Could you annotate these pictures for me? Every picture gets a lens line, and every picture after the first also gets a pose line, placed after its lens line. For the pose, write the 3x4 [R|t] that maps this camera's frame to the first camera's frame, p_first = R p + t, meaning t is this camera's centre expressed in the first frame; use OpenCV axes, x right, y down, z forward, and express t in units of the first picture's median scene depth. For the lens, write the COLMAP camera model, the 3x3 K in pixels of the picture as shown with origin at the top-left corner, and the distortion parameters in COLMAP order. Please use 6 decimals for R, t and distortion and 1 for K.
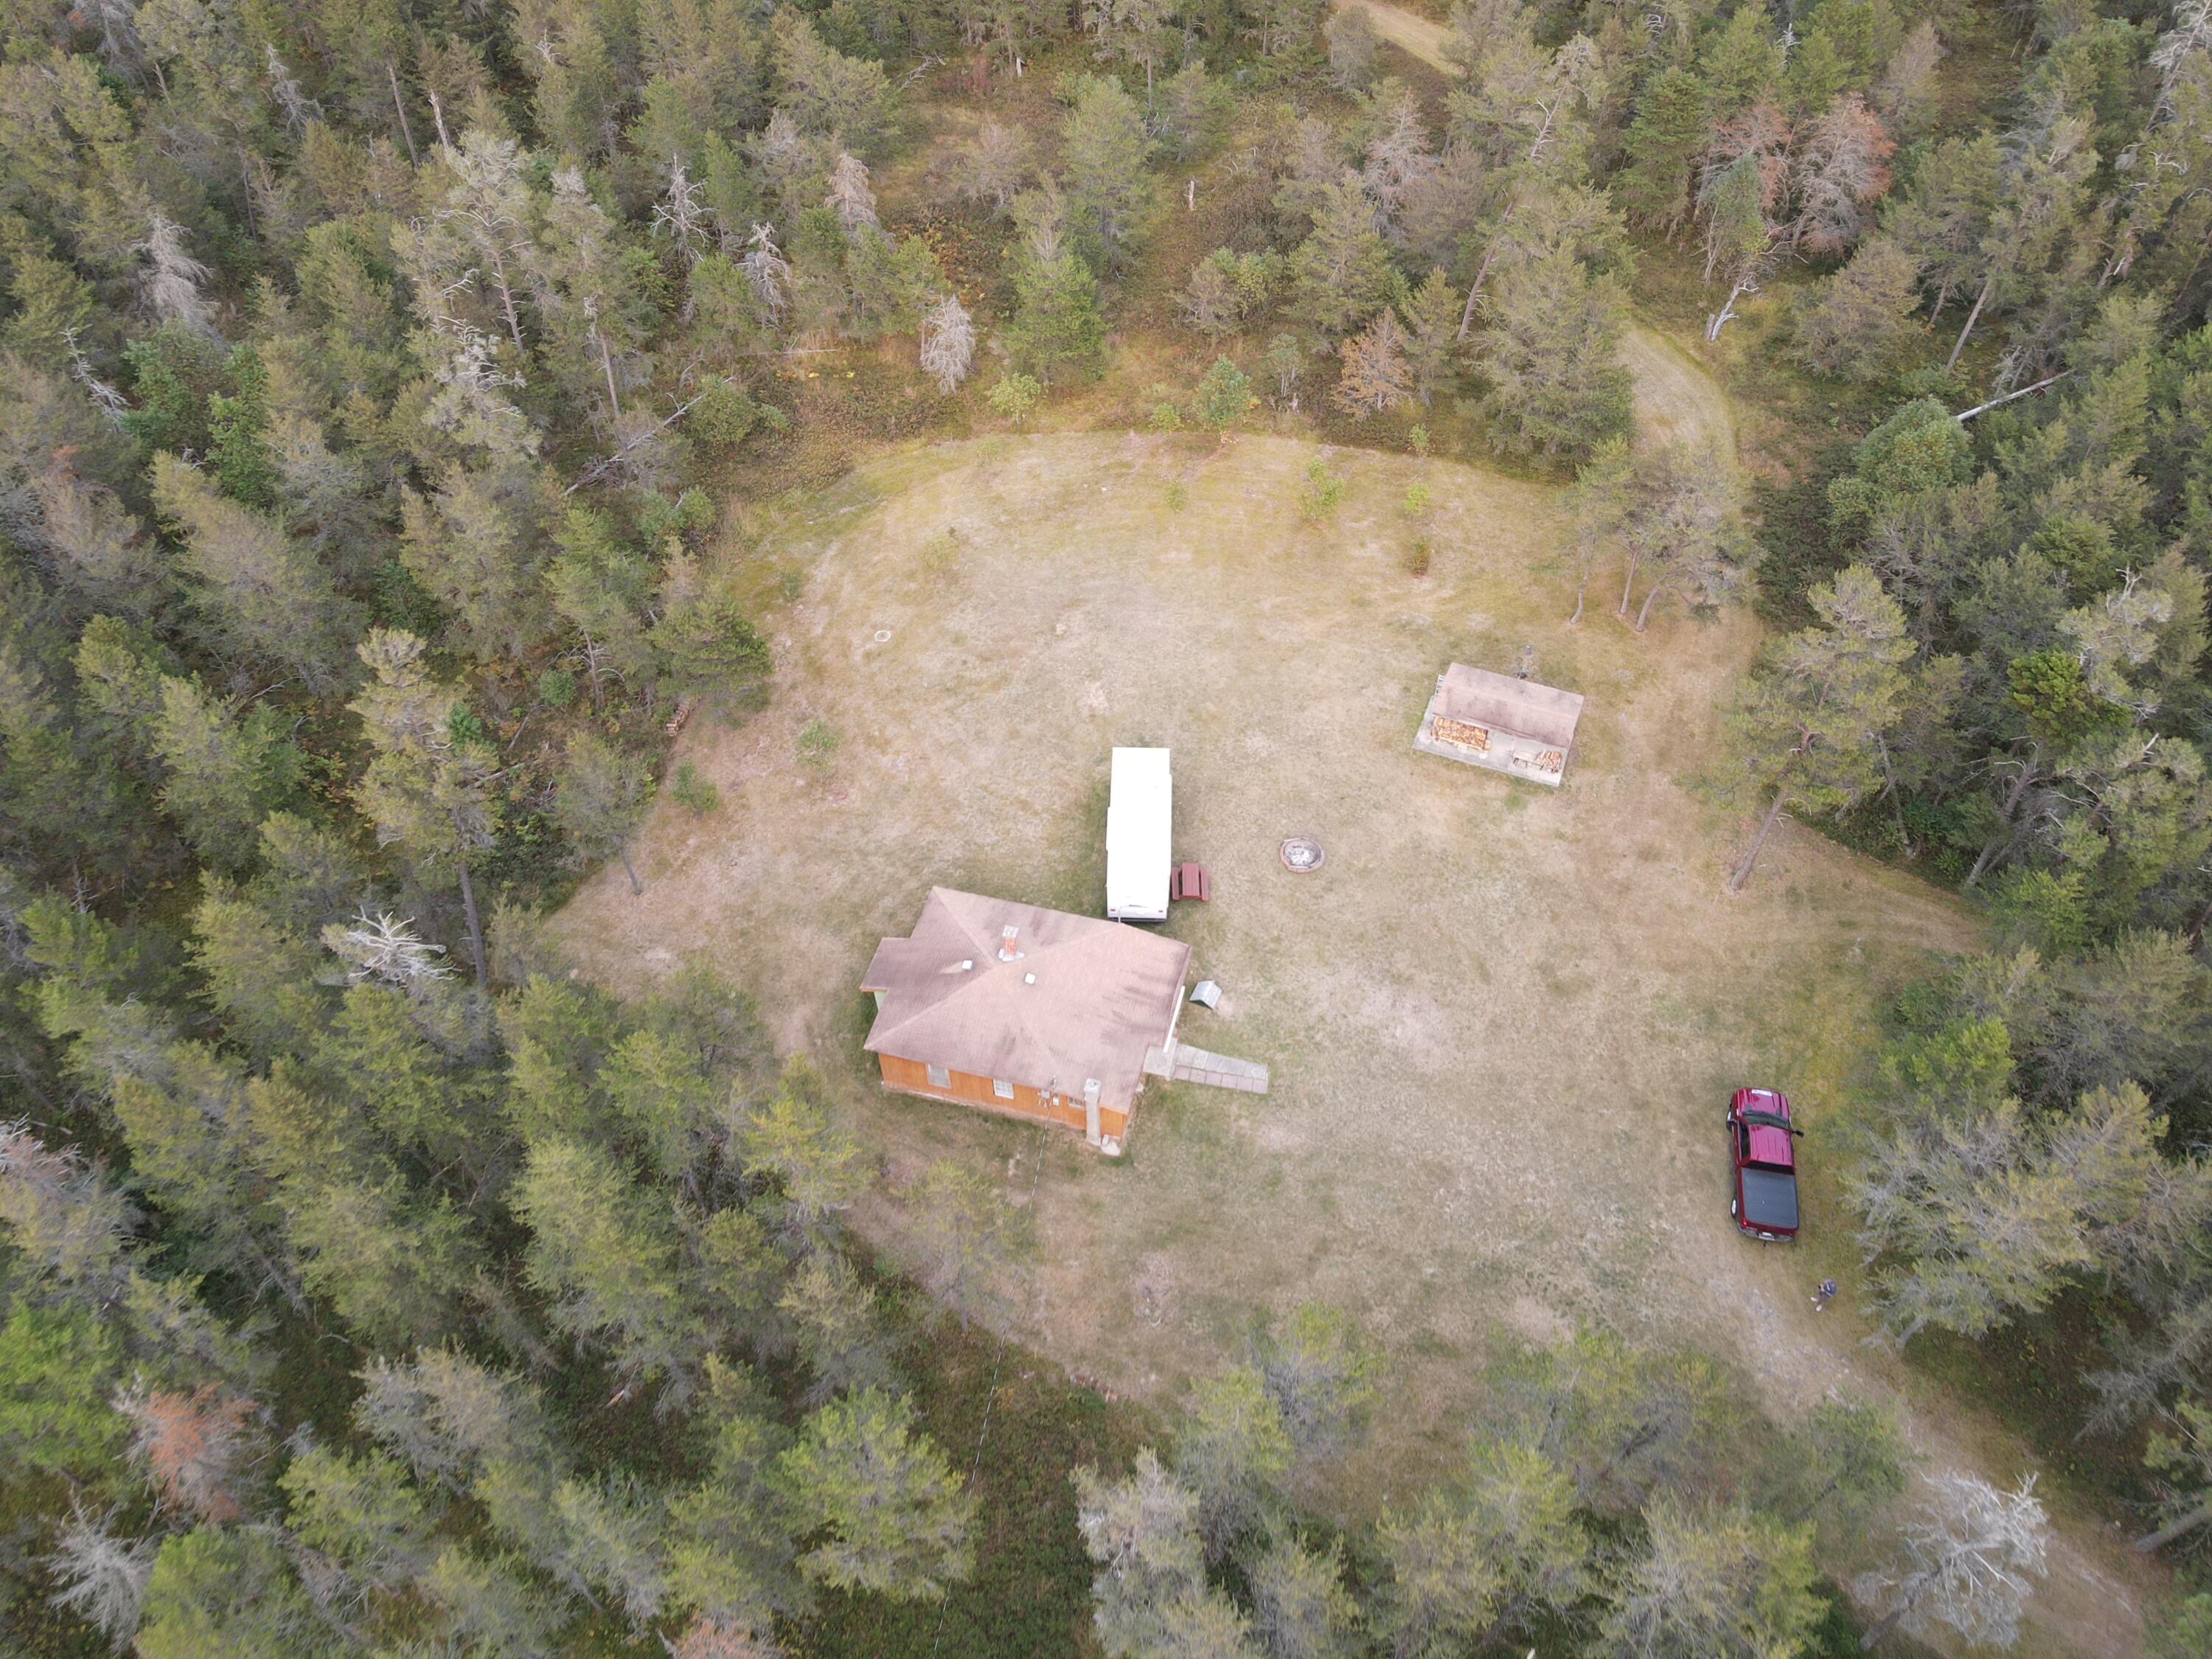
lens RADIAL K [[1633.1, 0, 1107.8], [0, 1633.1, 845.2], [0, 0, 1]] dist [0.000255, 0.031931]
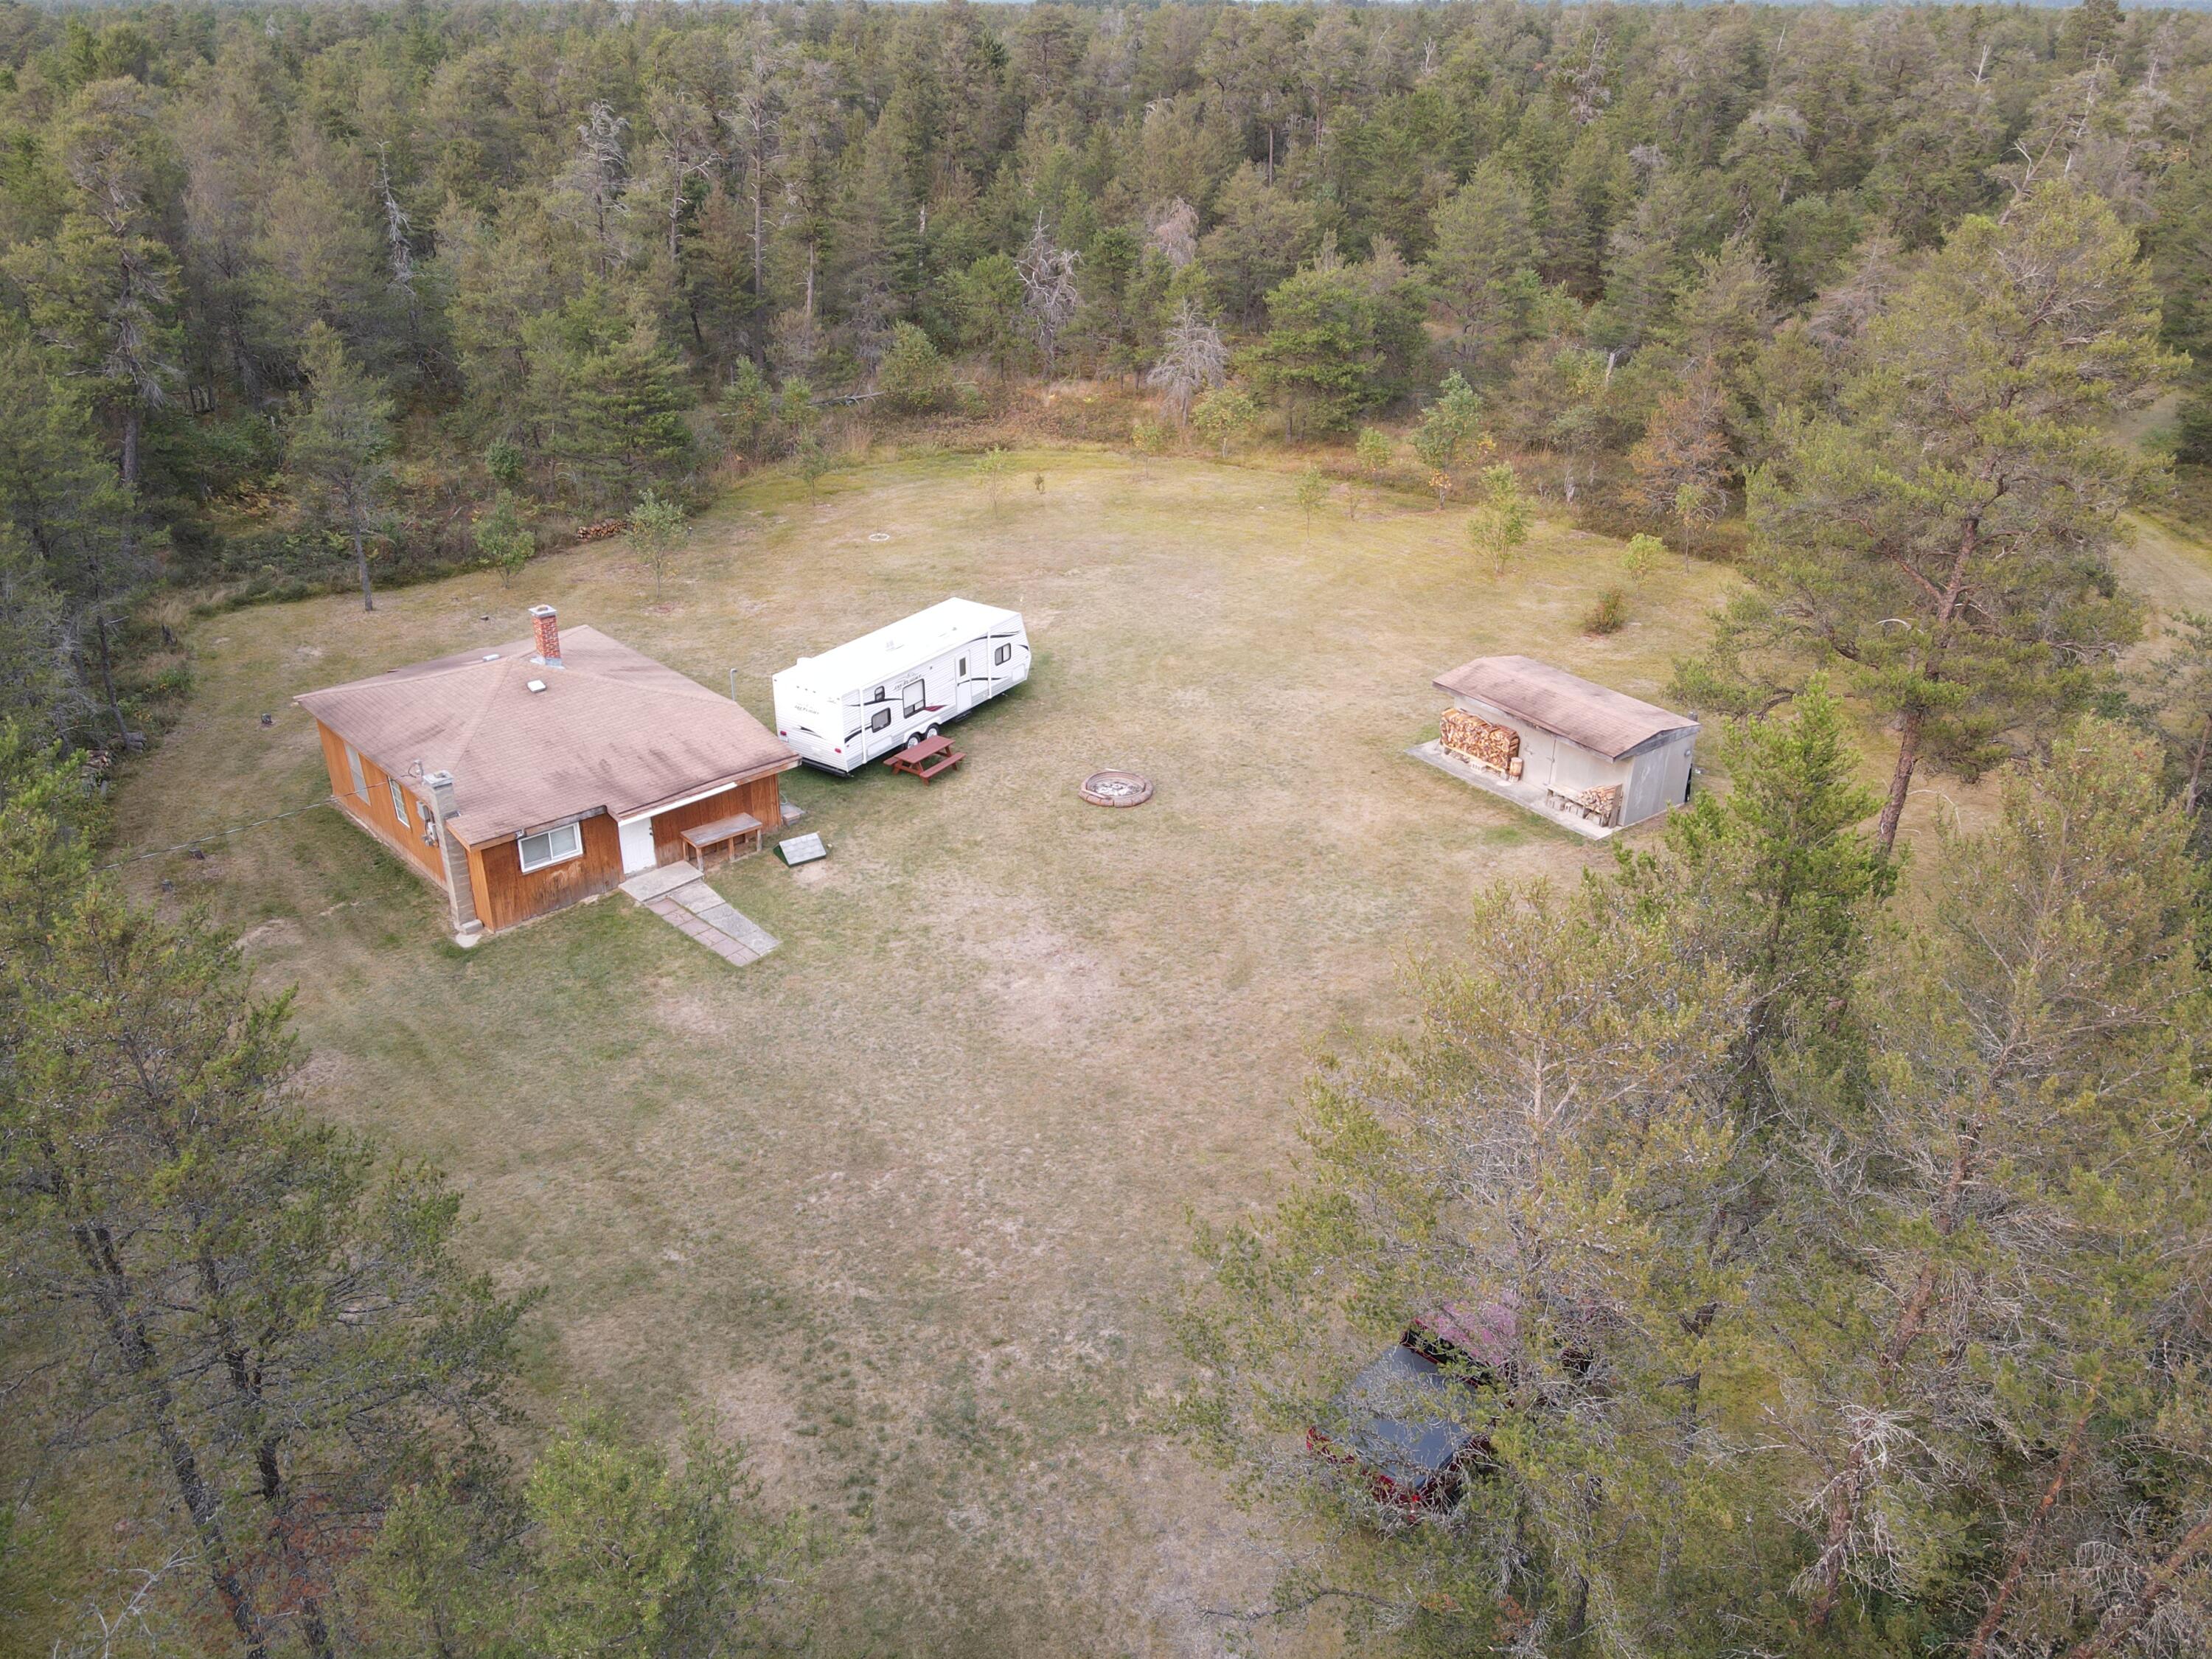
lens RADIAL K [[1633.1, 0, 1103.9], [0, 1633.1, 823.6], [0, 0, 1]] dist [0.000255, 0.031931]
pose [[0.846683, 0.250070, -0.469674, 0.423703], [-0.412779, 0.865686, -0.283198, 0.201253], [0.335770, 0.433650, 0.836185, 0.508050]]
